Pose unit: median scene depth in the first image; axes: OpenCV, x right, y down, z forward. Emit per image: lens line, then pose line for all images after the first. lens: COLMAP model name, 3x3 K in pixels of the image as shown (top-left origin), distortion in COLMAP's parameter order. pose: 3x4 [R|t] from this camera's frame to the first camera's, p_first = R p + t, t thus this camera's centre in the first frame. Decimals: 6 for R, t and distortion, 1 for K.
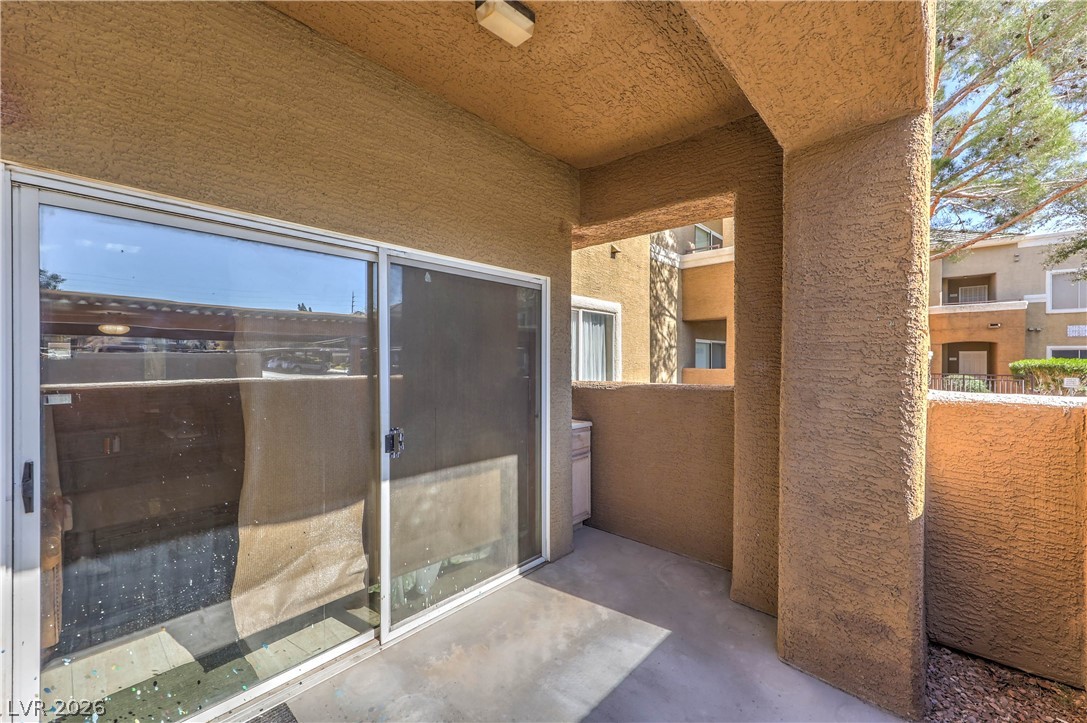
lens RADIAL K [[440.4, 0, 545.4], [0, 440.4, 363.8], [0, 0, 1]] dist [0.006922, 0.000483]
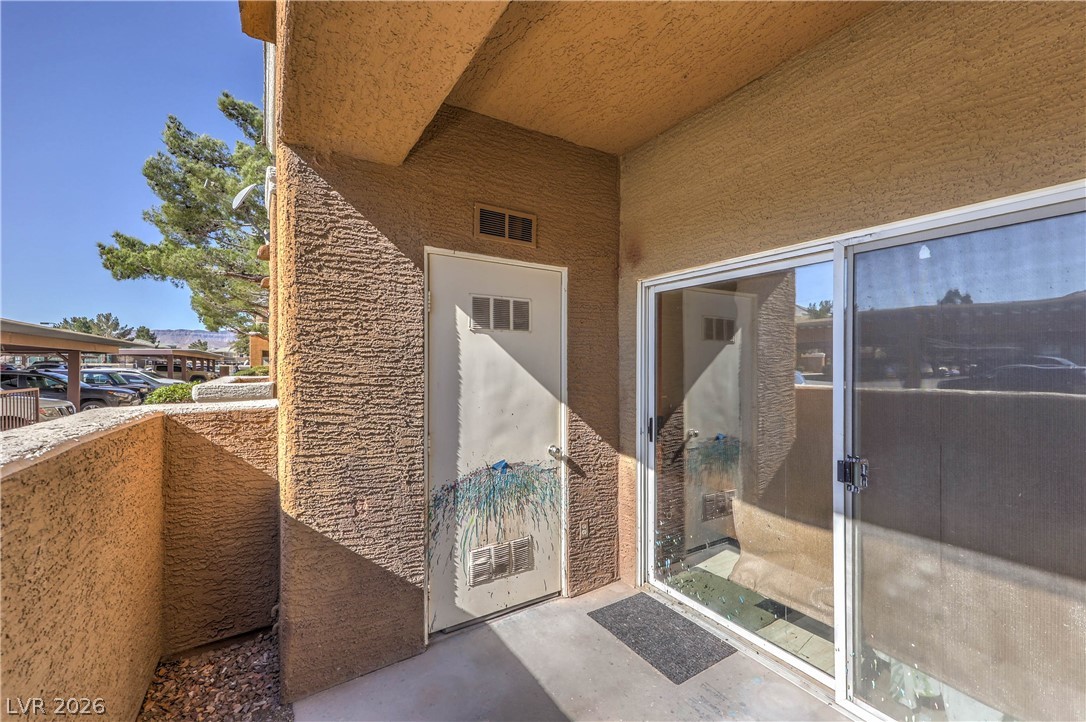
lens RADIAL K [[440.0, 0, 542.5], [0, 440.0, 368.0], [0, 0, 1]] dist [0.006922, 0.000483]
pose [[-0.271775, 0.005902, -0.962343, 0.614249], [-0.006889, 0.999944, 0.008077, -0.019865], [0.962336, 0.008824, -0.271719, 0.680053]]
